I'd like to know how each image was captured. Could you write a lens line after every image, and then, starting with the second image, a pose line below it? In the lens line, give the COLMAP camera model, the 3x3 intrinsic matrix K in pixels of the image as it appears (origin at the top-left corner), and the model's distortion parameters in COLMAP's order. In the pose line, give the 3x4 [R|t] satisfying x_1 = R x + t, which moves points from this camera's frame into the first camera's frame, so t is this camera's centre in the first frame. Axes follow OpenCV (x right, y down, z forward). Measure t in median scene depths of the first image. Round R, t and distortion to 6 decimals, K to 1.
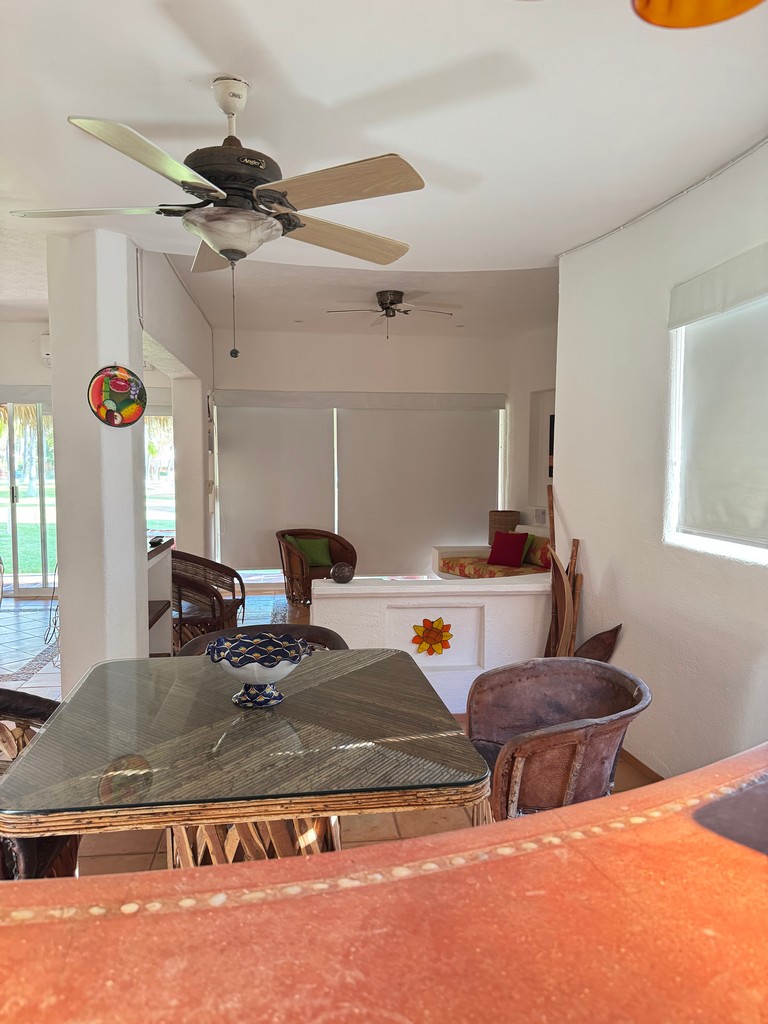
lens RADIAL K [[717.9, 0, 382.6], [0, 717.9, 514.5], [0, 0, 1]] dist [0.135170, -0.227530]
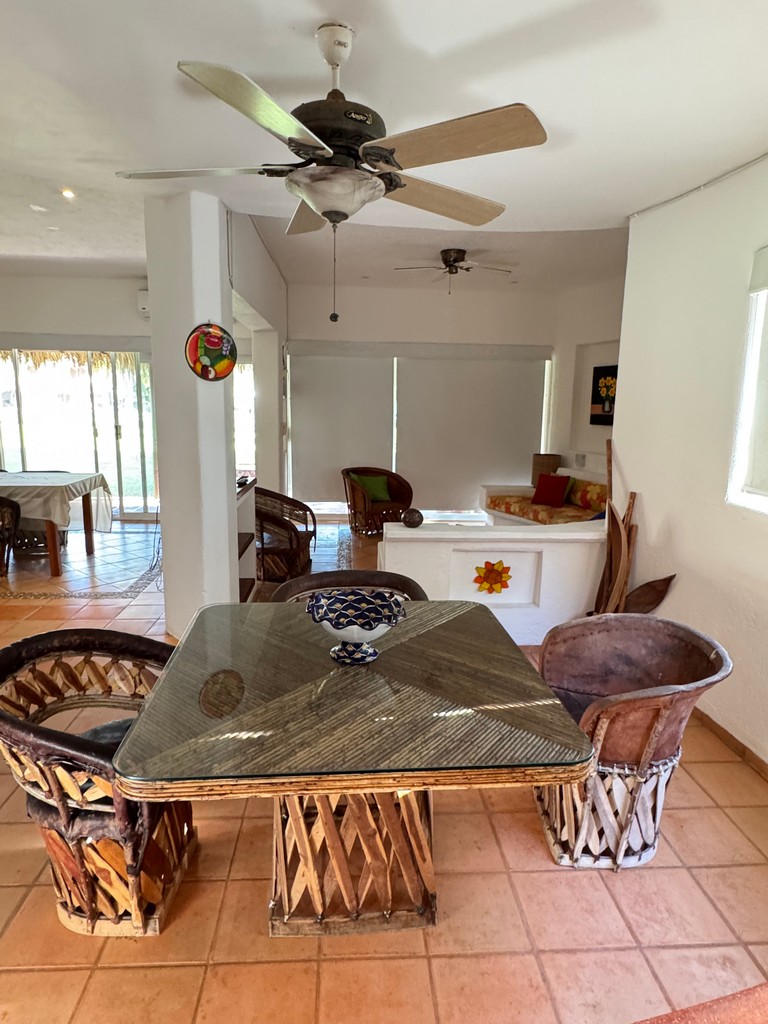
lens RADIAL K [[620.5, 0, 389.0], [0, 620.5, 510.6], [0, 0, 1]] dist [0.002658, 0.000791]
pose [[0.998399, 0.023901, -0.051259, -0.064874], [-0.018511, 0.994491, 0.103173, -0.038670], [0.053443, -0.102059, 0.993342, 0.103395]]
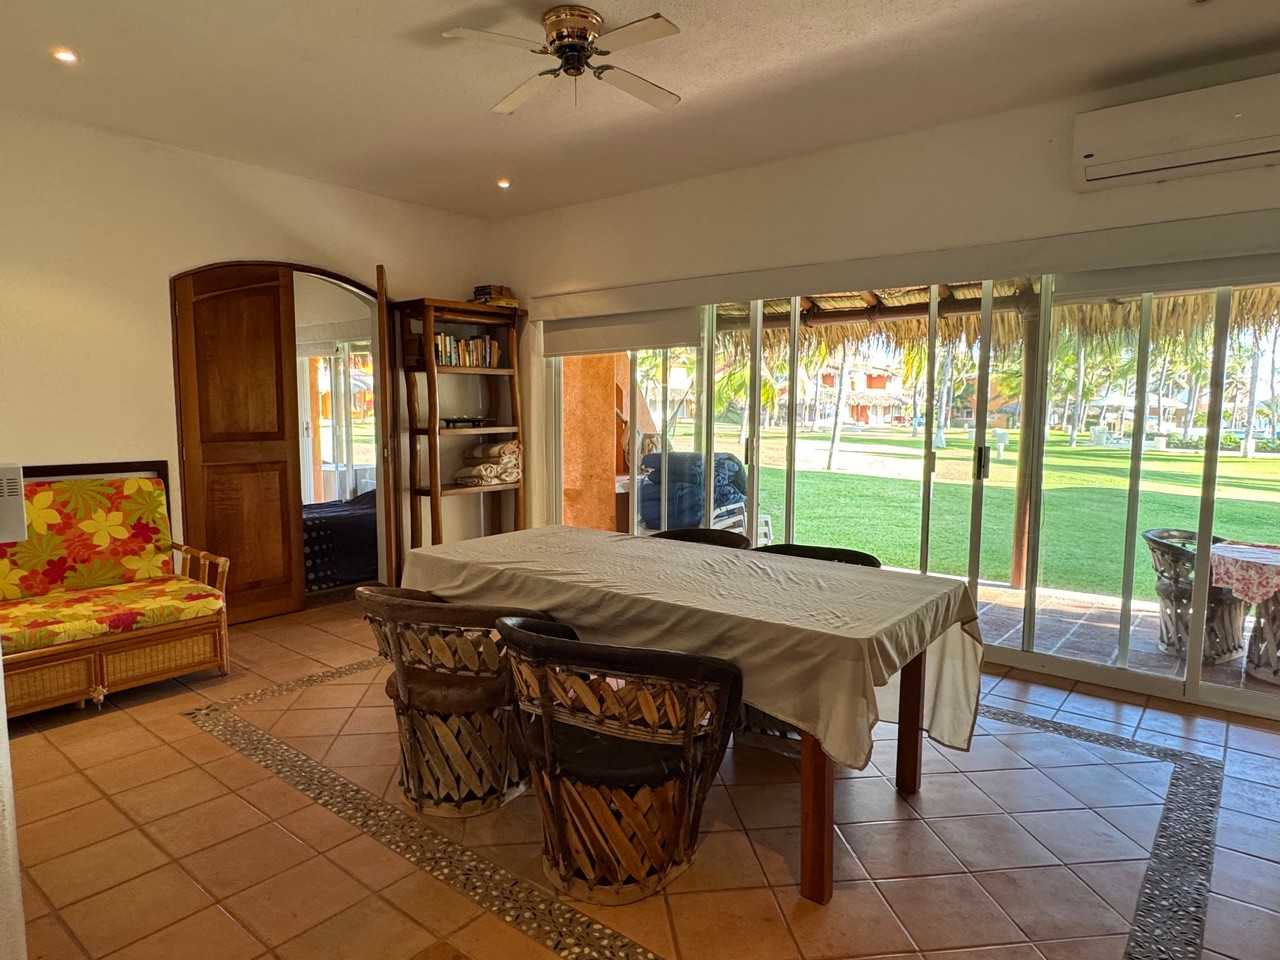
lens RADIAL K [[775.6, 0, 640.7], [0, 775.6, 481.3], [0, 0, 1]] dist [0.002658, 0.000791]
pose [[0.695909, 0.074086, -0.714298, -0.881329], [-0.056149, 0.997233, 0.048728, -0.077902], [0.715932, 0.006197, 0.698143, 1.423188]]
